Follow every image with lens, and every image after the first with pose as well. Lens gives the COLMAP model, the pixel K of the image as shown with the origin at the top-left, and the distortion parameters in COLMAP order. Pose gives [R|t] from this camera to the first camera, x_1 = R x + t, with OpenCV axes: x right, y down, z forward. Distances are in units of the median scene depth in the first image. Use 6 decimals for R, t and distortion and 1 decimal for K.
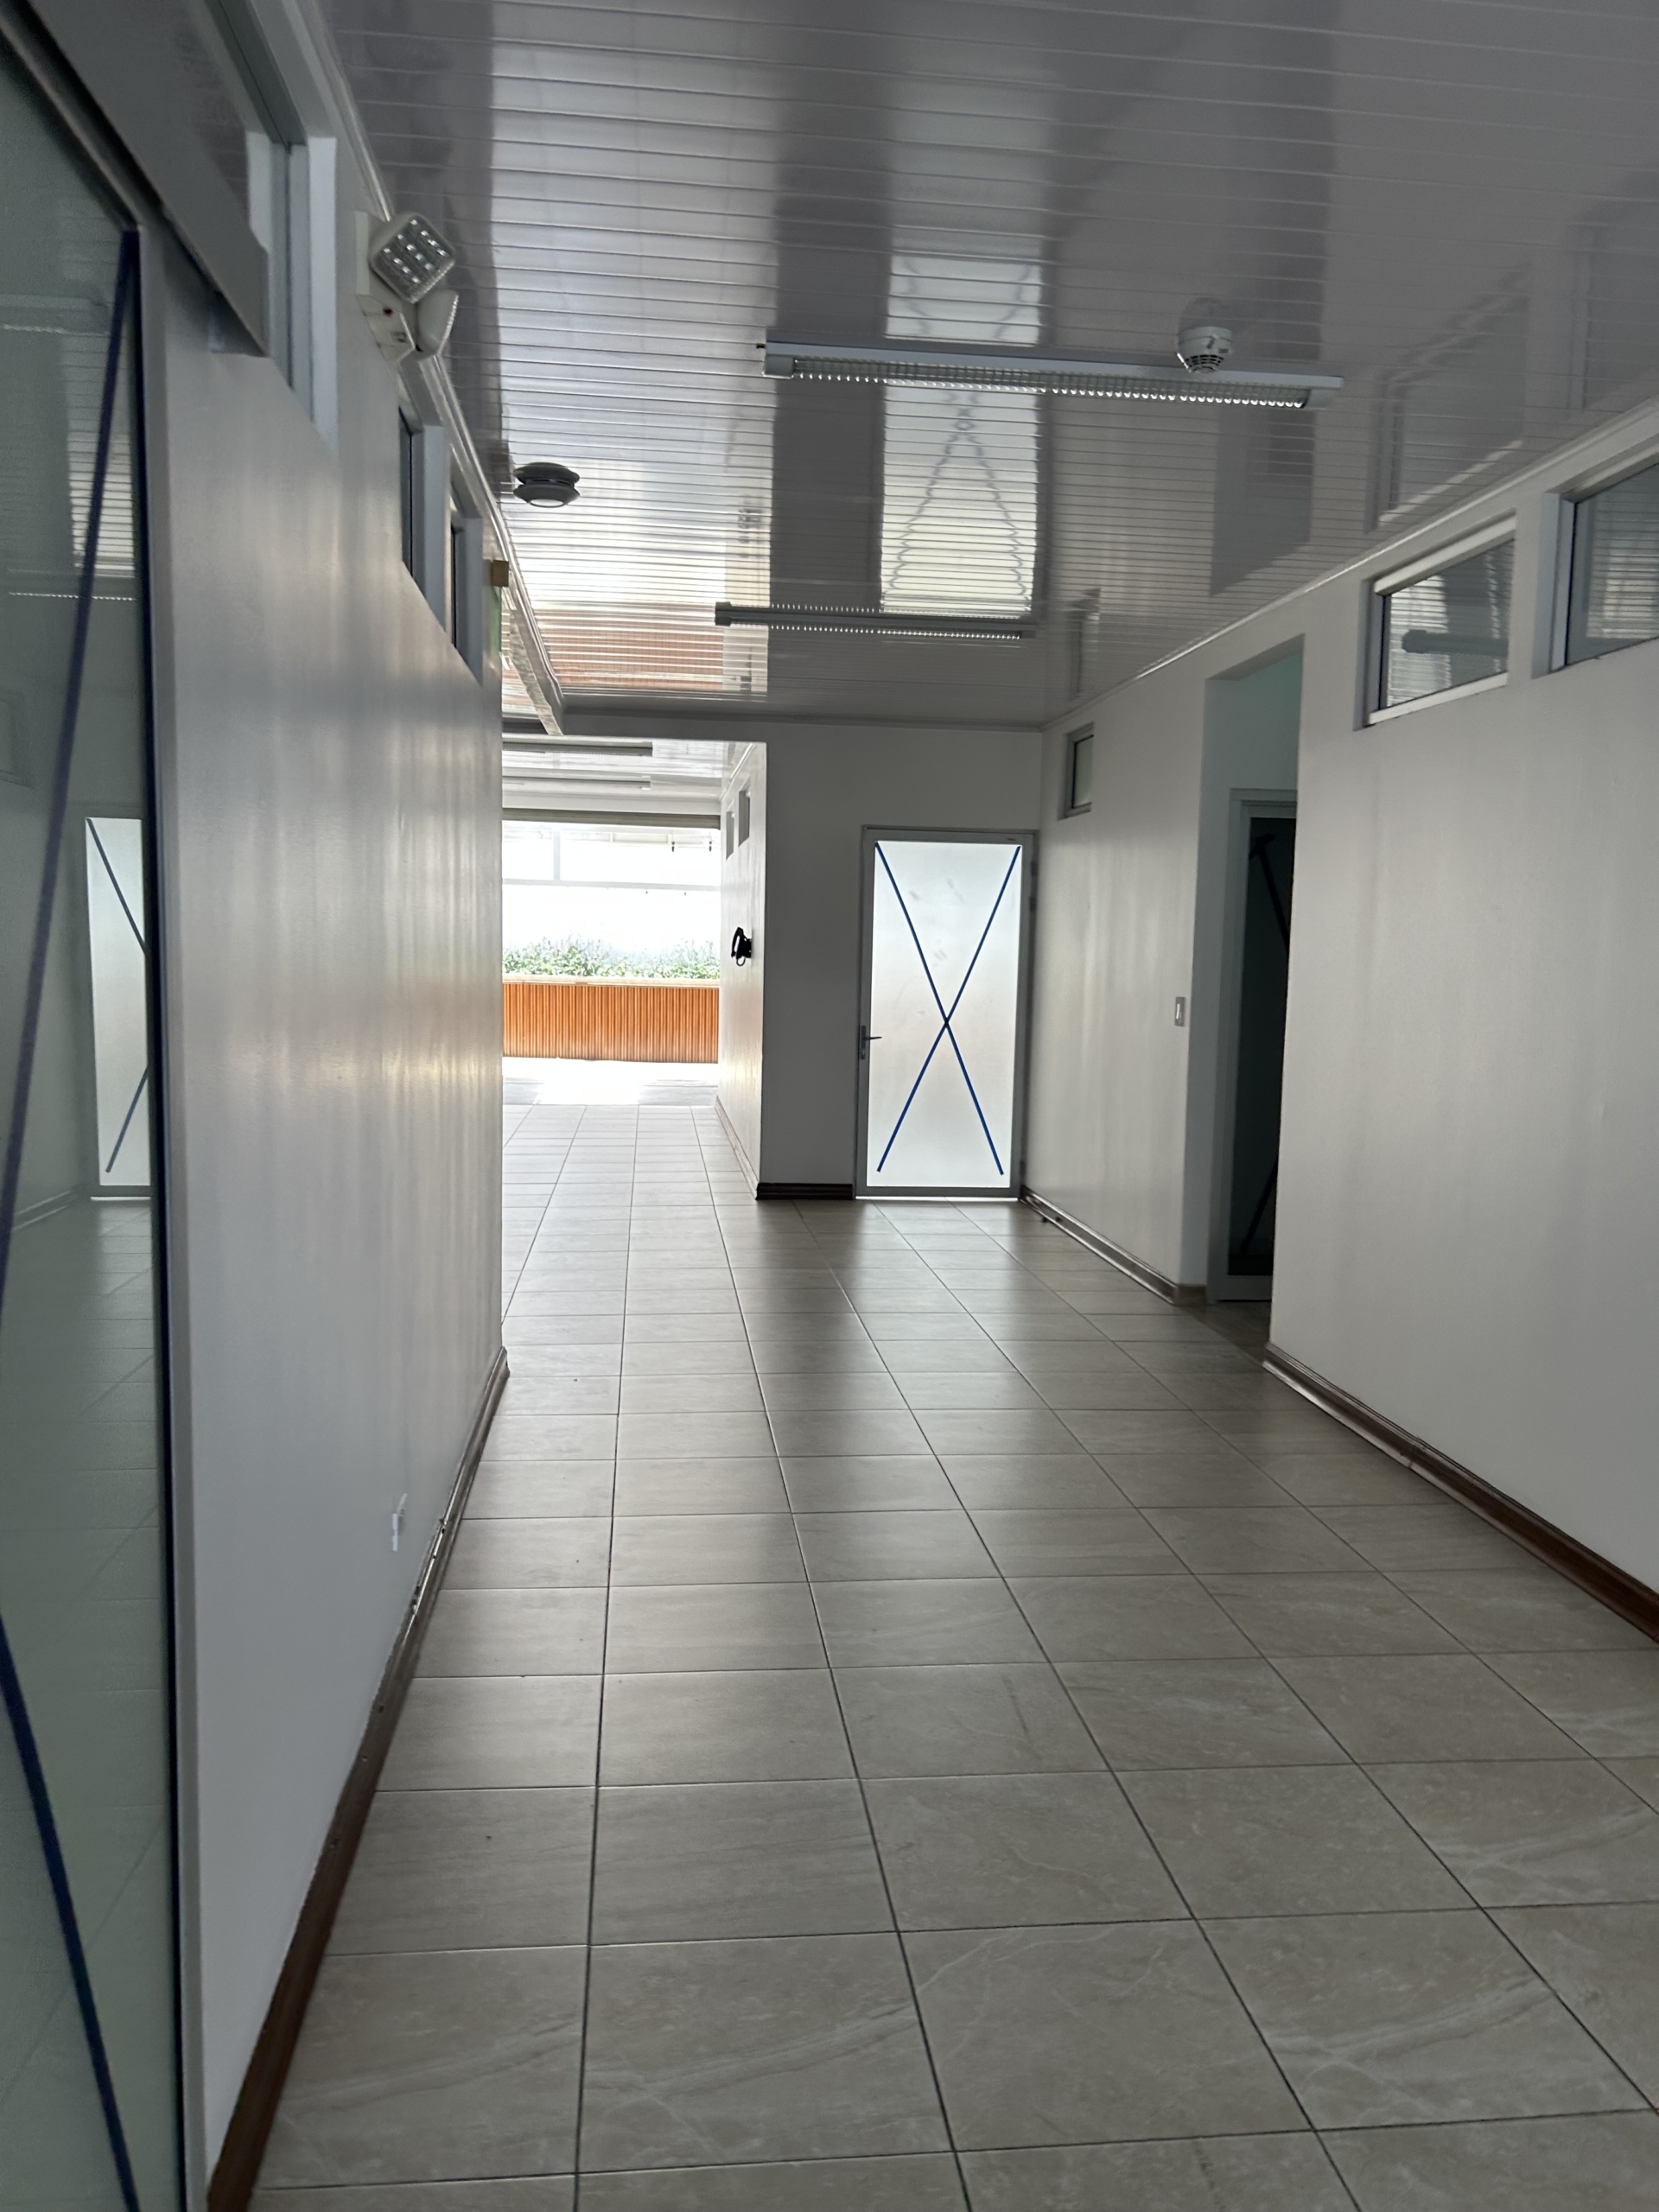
lens RADIAL K [[1641.4, 0, 845.7], [0, 1641.4, 1121.5], [0, 0, 1]] dist [0.001027, -0.001010]
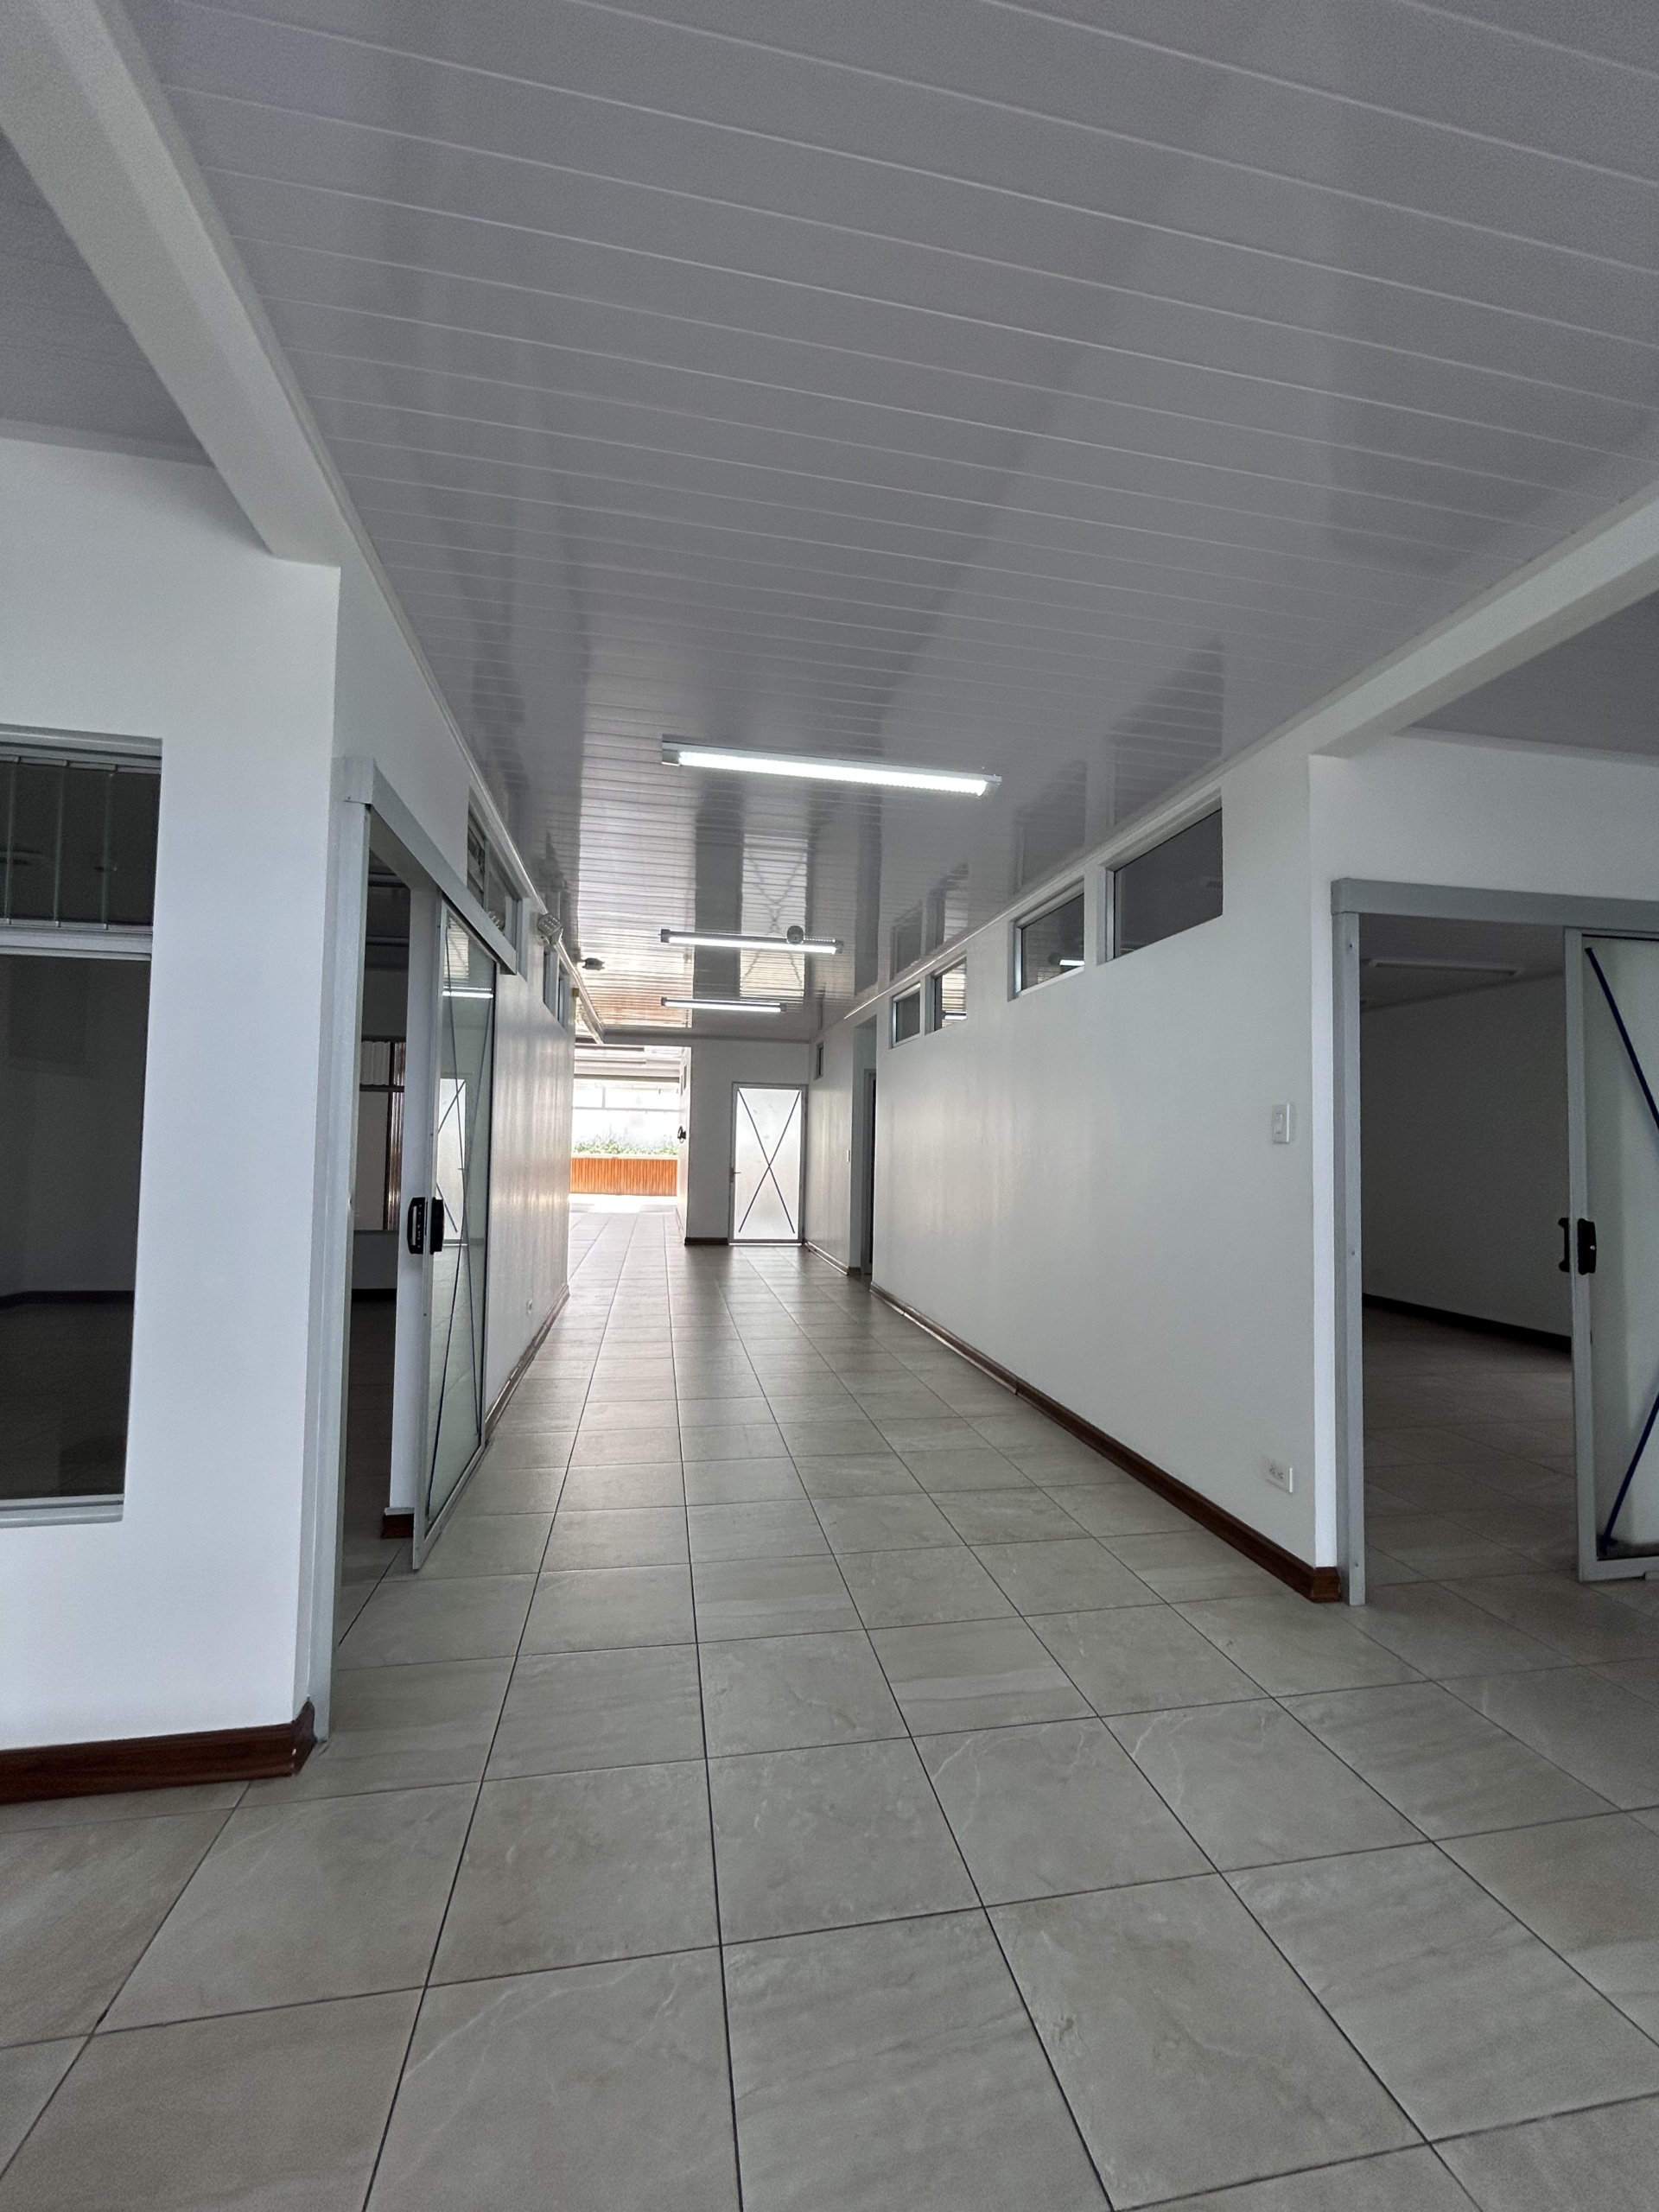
lens RADIAL K [[894.3, 0, 826.3], [0, 894.3, 1109.1], [0, 0, 1]] dist [-0.000622, 0.001056]
pose [[0.997813, 0.001191, 0.066091, 0.058954], [0.008545, 0.989125, -0.146831, 0.045226], [-0.065547, 0.147075, 0.986951, -0.256014]]
